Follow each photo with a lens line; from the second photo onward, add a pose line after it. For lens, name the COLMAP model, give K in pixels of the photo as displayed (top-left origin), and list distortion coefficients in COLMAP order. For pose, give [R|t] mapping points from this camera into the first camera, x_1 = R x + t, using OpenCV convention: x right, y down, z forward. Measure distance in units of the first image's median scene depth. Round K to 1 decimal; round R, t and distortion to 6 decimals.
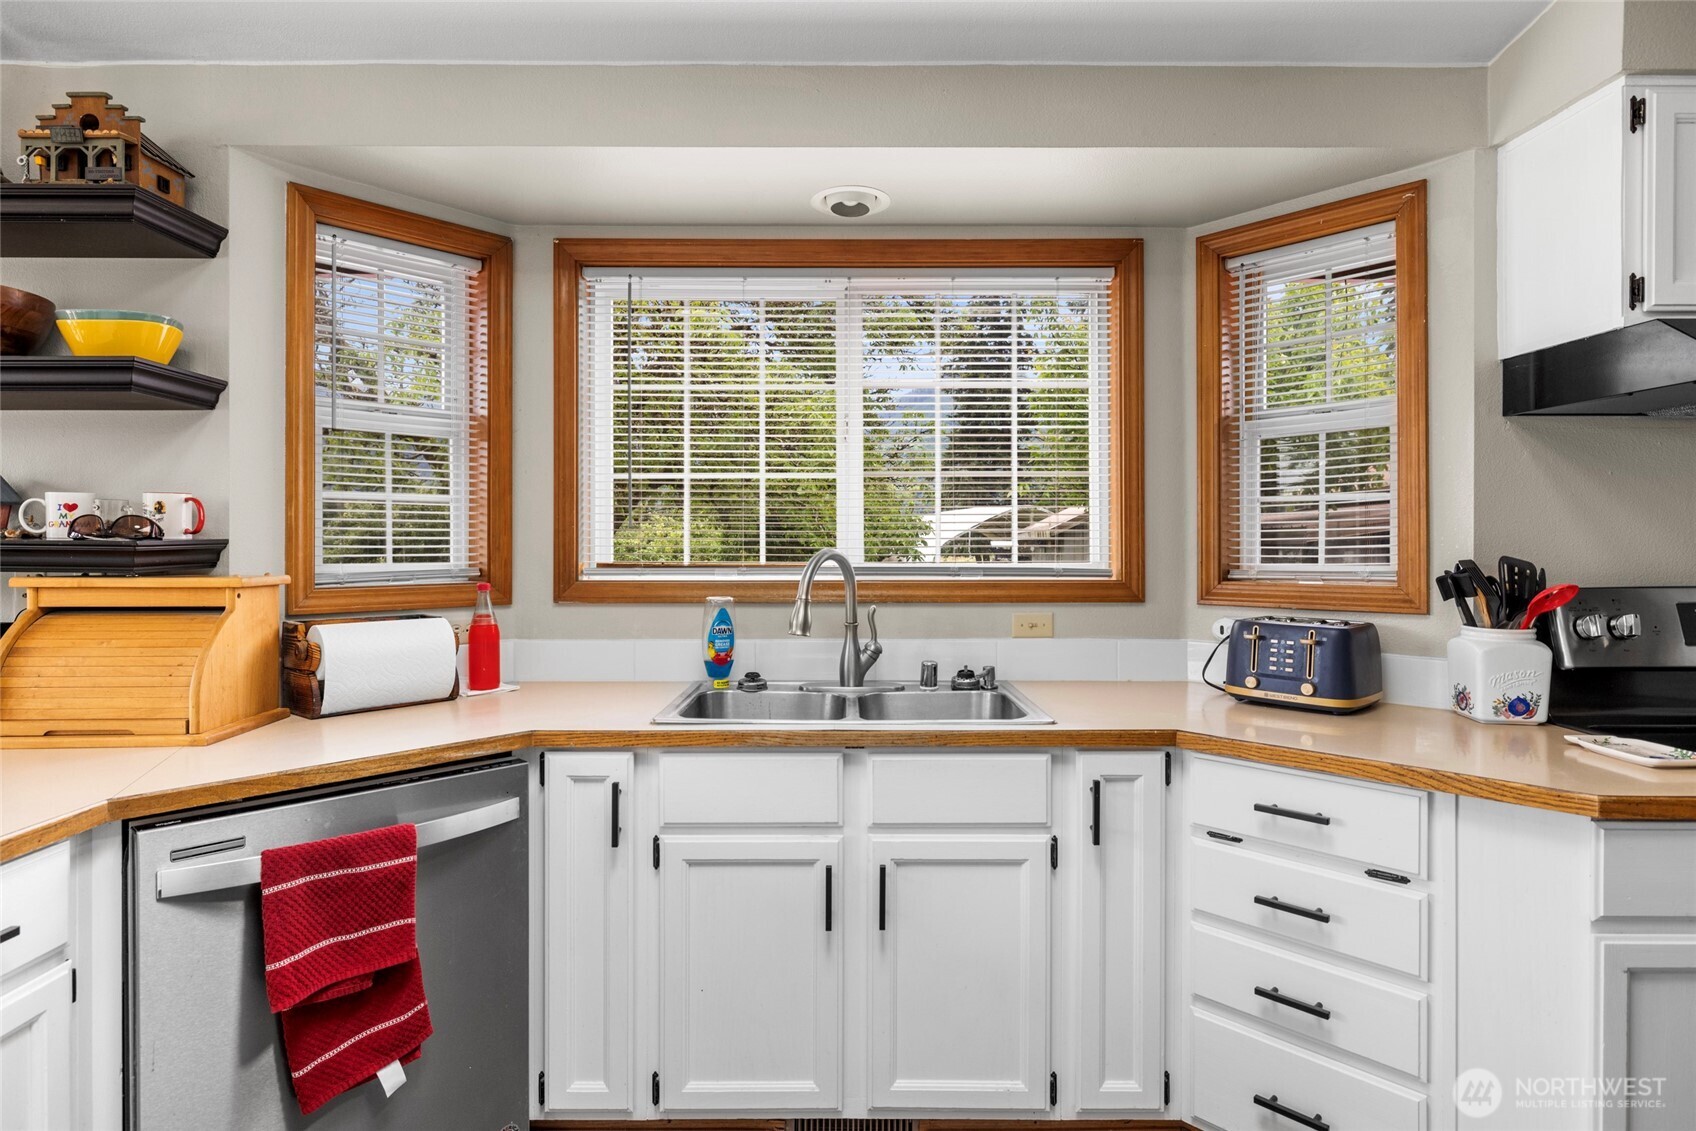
lens RADIAL K [[884.3, 0, 847.7], [0, 884.3, 549.6], [0, 0, 1]] dist [-0.008307, 0.001754]
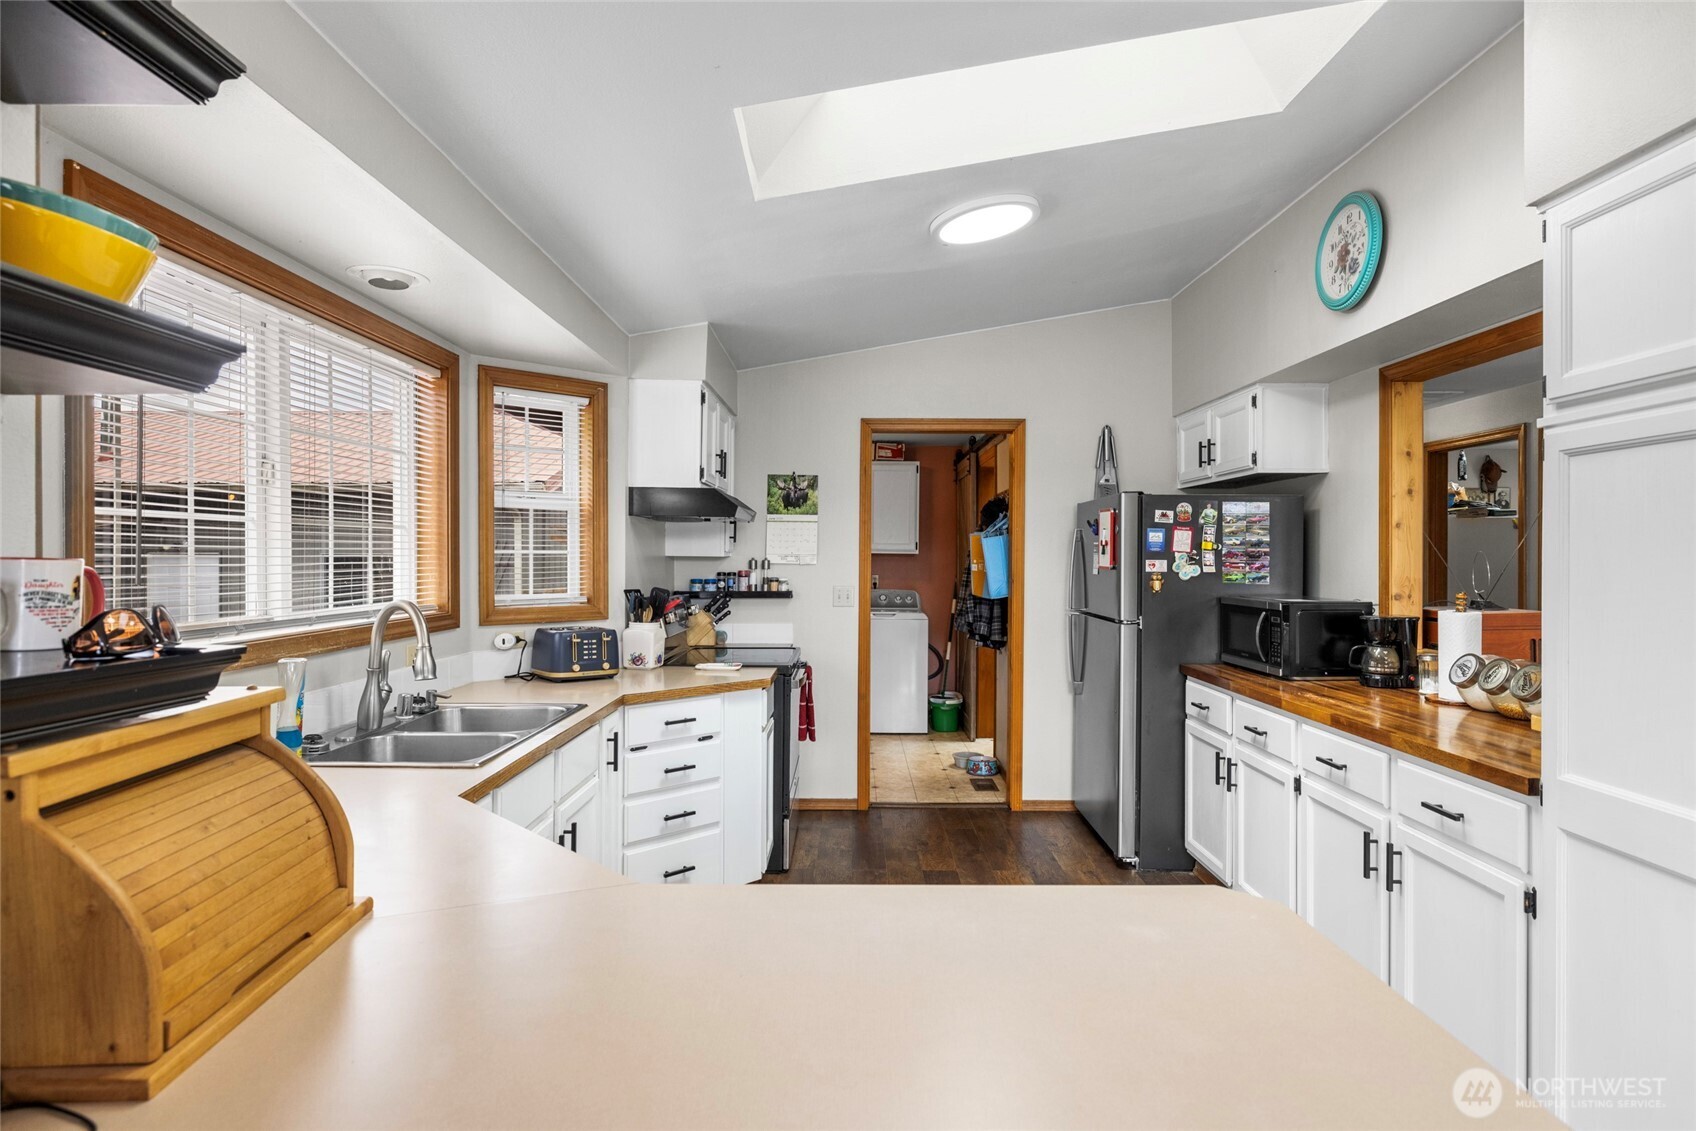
lens RADIAL K [[884.3, 0, 844.0], [0, 884.3, 555.8], [0, 0, 1]] dist [-0.008307, 0.001754]
pose [[0.013335, -0.000807, 0.999911, -1.188691], [-0.002485, 0.999997, 0.000840, -0.062289], [-0.999908, -0.002496, 0.013333, 0.478136]]
